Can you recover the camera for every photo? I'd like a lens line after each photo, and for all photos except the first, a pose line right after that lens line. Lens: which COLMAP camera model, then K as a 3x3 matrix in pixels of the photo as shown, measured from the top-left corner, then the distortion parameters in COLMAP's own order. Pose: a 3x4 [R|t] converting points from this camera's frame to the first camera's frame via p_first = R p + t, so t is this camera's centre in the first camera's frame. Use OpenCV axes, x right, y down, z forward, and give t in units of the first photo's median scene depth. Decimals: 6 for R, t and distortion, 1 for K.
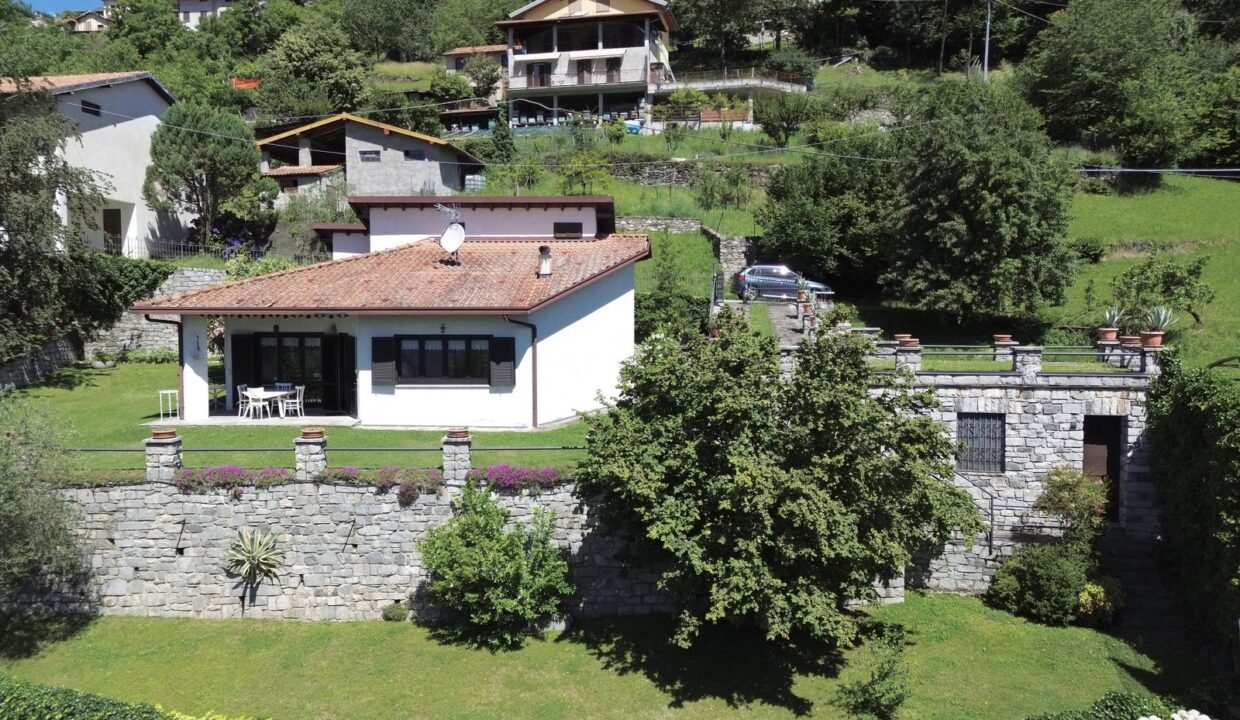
lens RADIAL K [[888.4, 0, 622.9], [0, 888.4, 357.5], [0, 0, 1]] dist [0.094637, -0.068456]
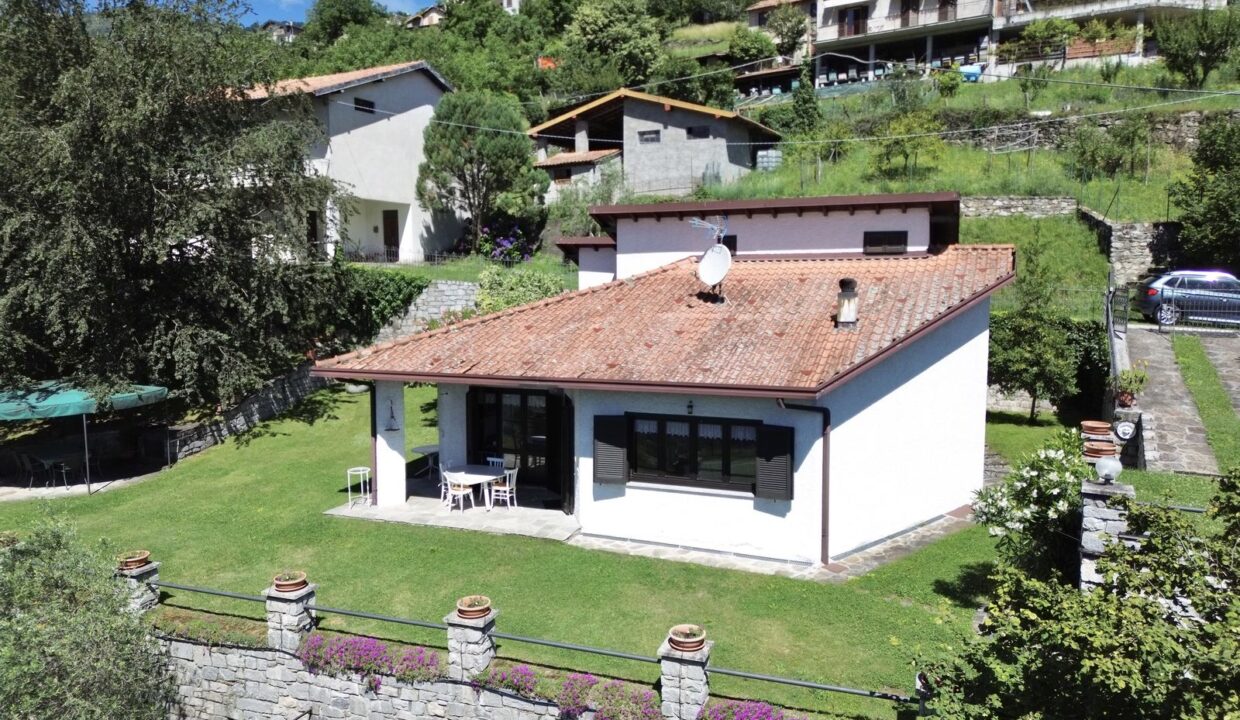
lens RADIAL K [[888.4, 0, 617.3], [0, 888.4, 355.2], [0, 0, 1]] dist [0.094637, -0.068456]
pose [[0.942008, 0.031241, -0.334133, -0.017919], [-0.017631, 0.998890, 0.043688, -0.066249], [0.335127, -0.035263, 0.941513, 0.220021]]
